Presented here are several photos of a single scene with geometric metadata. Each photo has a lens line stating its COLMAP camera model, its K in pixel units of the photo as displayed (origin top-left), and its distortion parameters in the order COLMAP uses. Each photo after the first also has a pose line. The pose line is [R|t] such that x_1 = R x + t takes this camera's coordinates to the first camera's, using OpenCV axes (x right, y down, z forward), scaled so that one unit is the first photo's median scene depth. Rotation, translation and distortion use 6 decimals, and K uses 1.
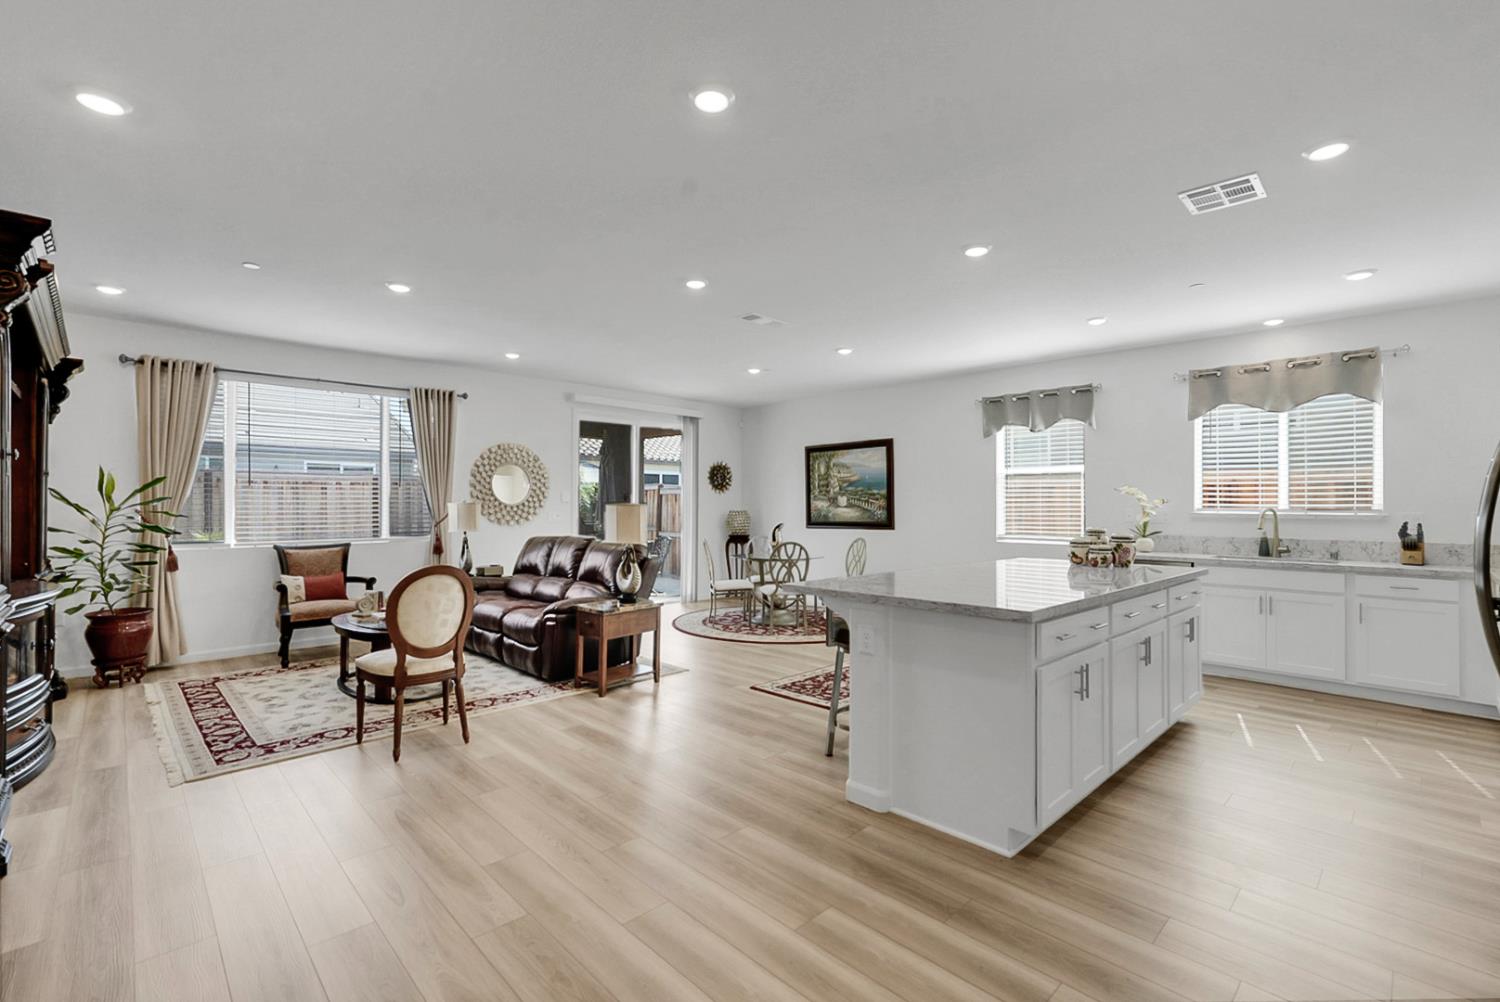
lens RADIAL K [[665.4, 0, 751.2], [0, 665.4, 506.6], [0, 0, 1]] dist [-0.011967, 0.004149]
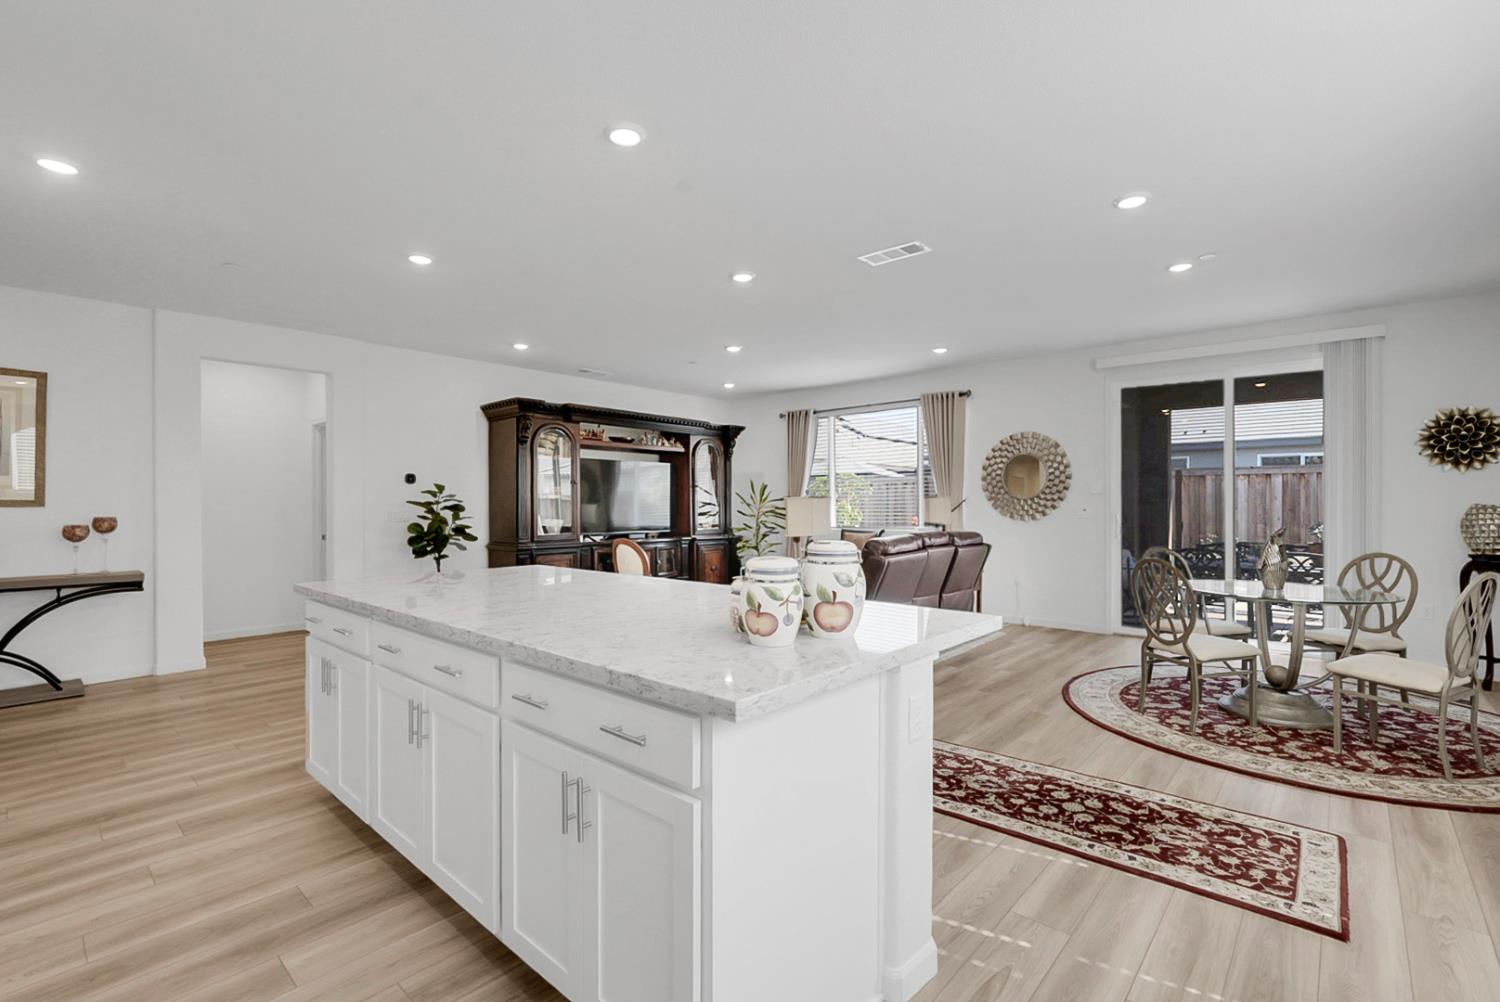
lens RADIAL K [[665.4, 0, 750.3], [0, 665.4, 509.6], [0, 0, 1]] dist [-0.011967, 0.004149]
pose [[0.073148, 0.006927, -0.997297, 0.741464], [0.005766, 0.999956, 0.007368, 0.006802], [0.997304, -0.006289, 0.073105, 0.755741]]
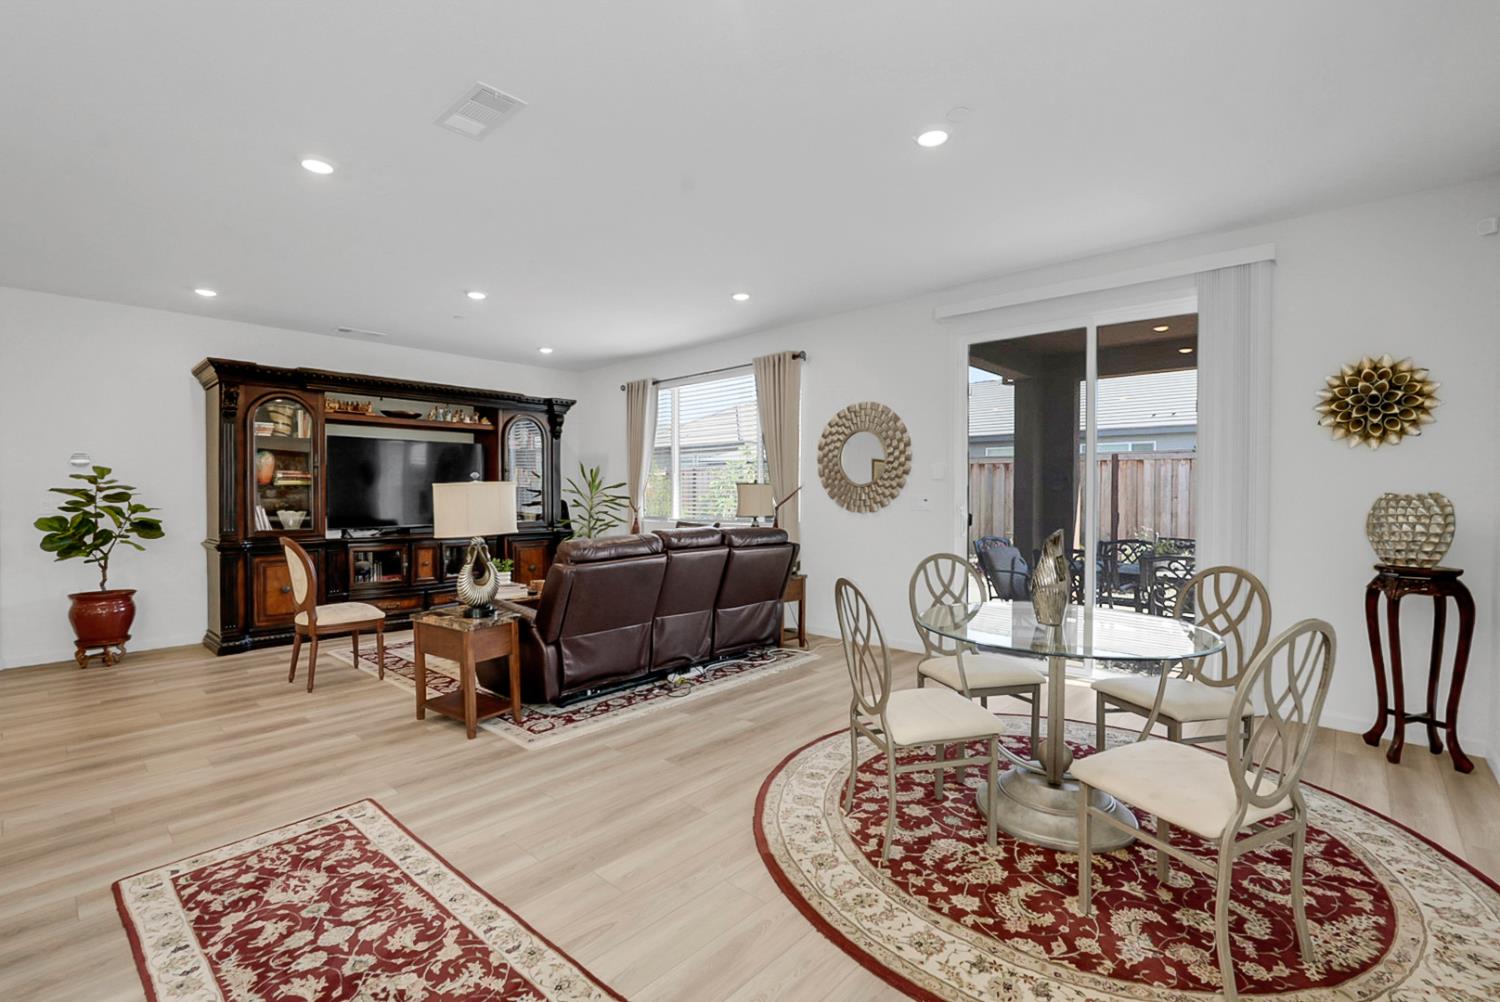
lens RADIAL K [[665.4, 0, 755.6], [0, 665.4, 505.5], [0, 0, 1]] dist [-0.011967, 0.004149]
pose [[0.069159, 0.021128, -0.997382, 0.517694], [0.005475, 0.999753, 0.021558, 0.006004], [0.997591, -0.006951, 0.069027, 1.140264]]
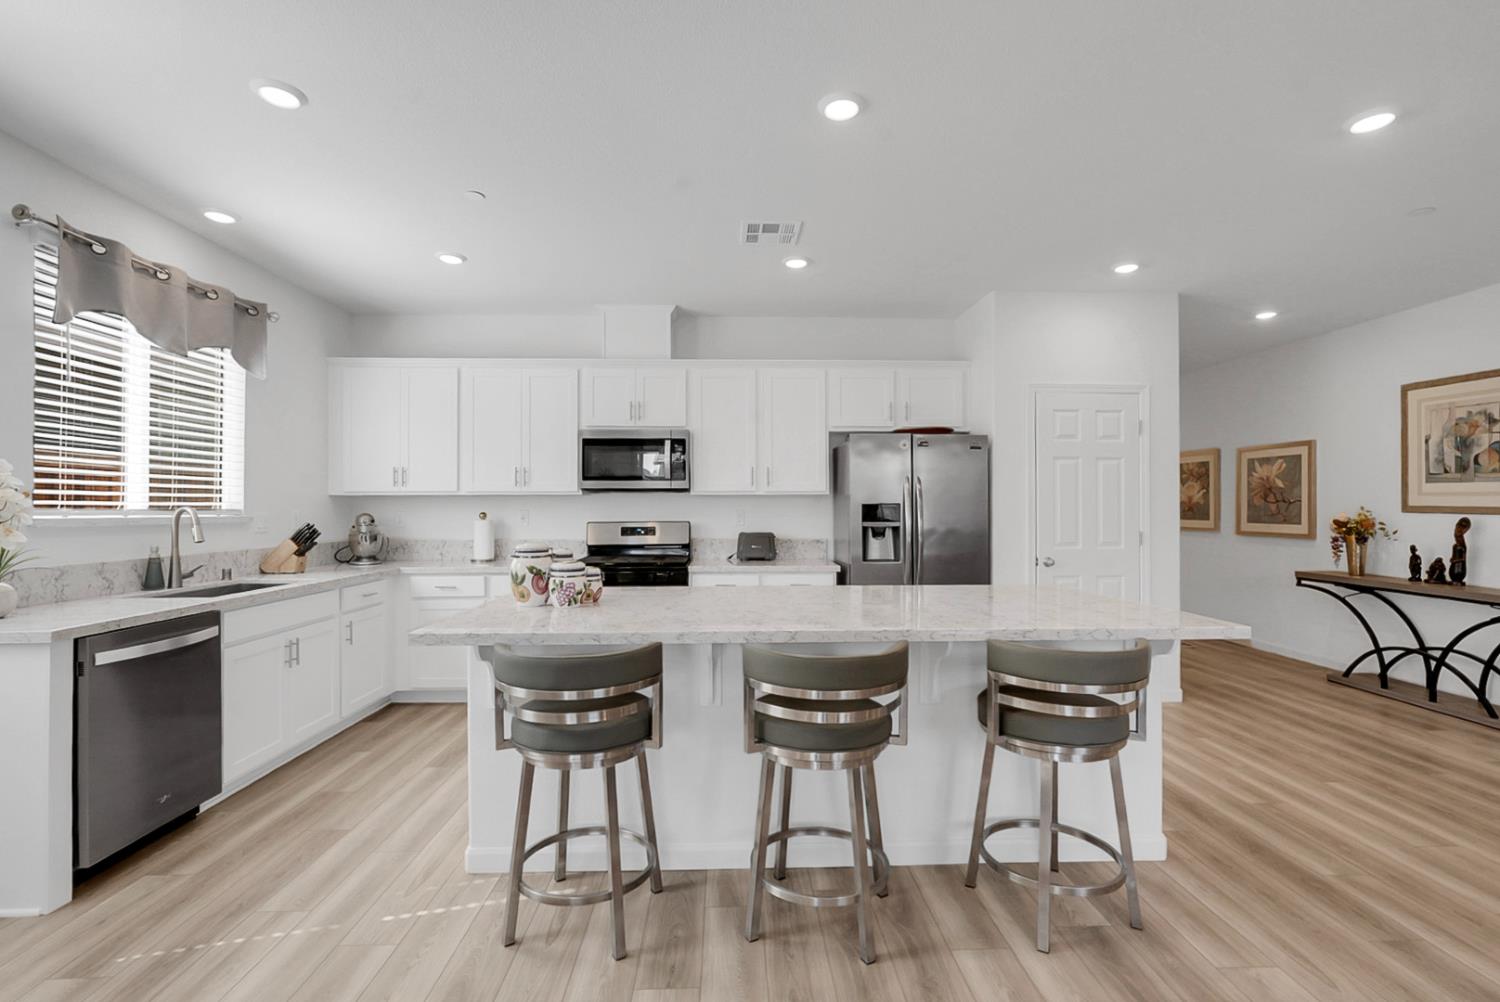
lens RADIAL K [[665.4, 0, 743.1], [0, 665.4, 505.4], [0, 0, 1]] dist [-0.011967, 0.004149]
pose [[-0.740140, -0.001468, 0.672451, -0.013533], [-0.003871, 0.999990, -0.002078, -0.000657], [-0.672441, -0.004141, -0.740139, 1.070210]]
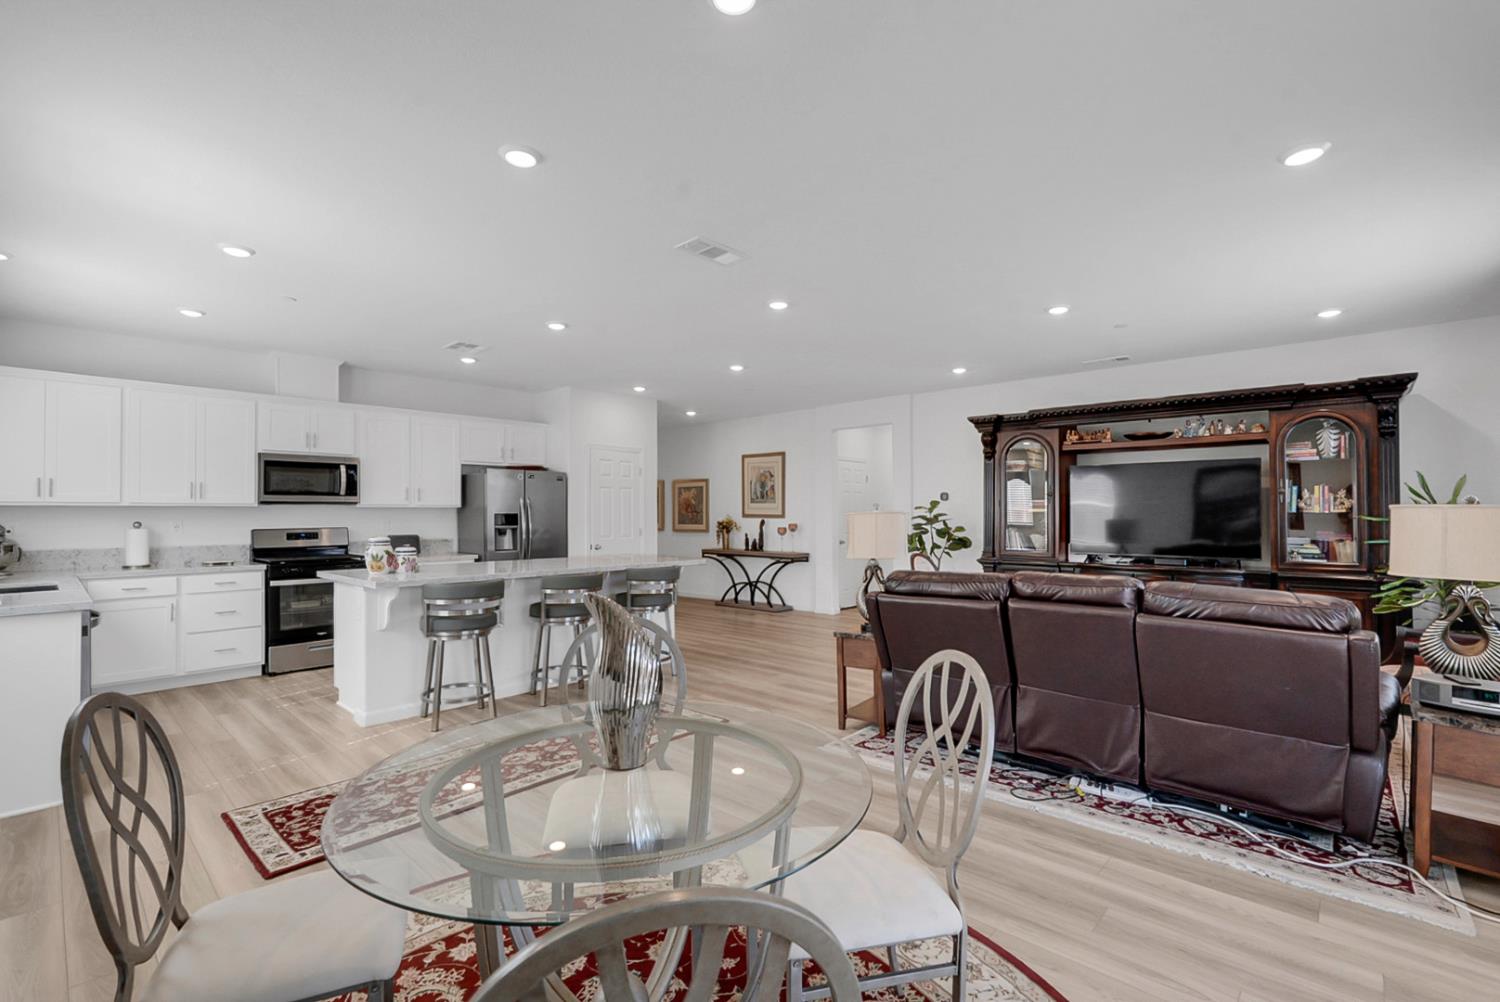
lens RADIAL K [[665.4, 0, 748.1], [0, 665.4, 502.0], [0, 0, 1]] dist [-0.011967, 0.004149]
pose [[-0.998244, -0.000514, -0.059240, 0.021026], [0.000784, 0.999760, -0.021897, 0.001004], [0.059238, -0.021905, -0.998004, 1.662420]]
